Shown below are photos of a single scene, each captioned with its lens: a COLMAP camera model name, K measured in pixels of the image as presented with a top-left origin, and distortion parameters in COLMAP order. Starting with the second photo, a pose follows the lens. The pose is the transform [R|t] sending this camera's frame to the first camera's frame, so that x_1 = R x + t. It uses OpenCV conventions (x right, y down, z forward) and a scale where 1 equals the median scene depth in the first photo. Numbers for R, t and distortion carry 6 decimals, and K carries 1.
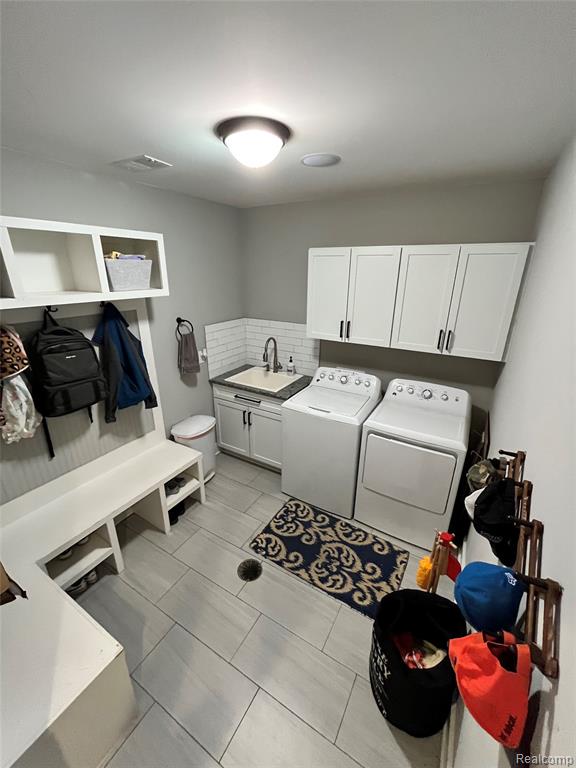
lens RADIAL K [[313.1, 0, 288.0], [0, 313.1, 384.0], [0, 0, 1]] dist [0.001641, 0.000192]
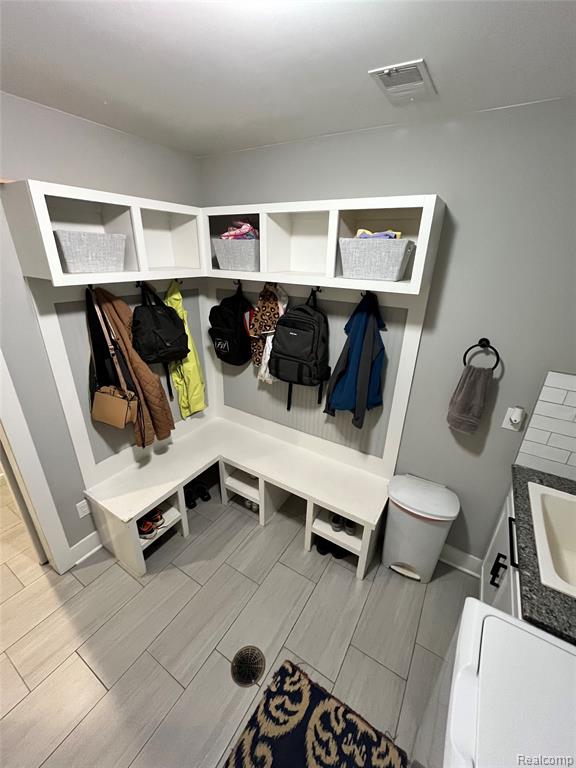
lens RADIAL K [[313.1, 0, 288.0], [0, 313.1, 384.0], [0, 0, 1]] dist [0.001641, 0.000192]
pose [[-0.013040, 0.381441, -0.924301, 0.283138], [-0.378884, 0.853565, 0.357595, -0.247163], [0.925352, 0.354866, 0.133392, 0.710224]]
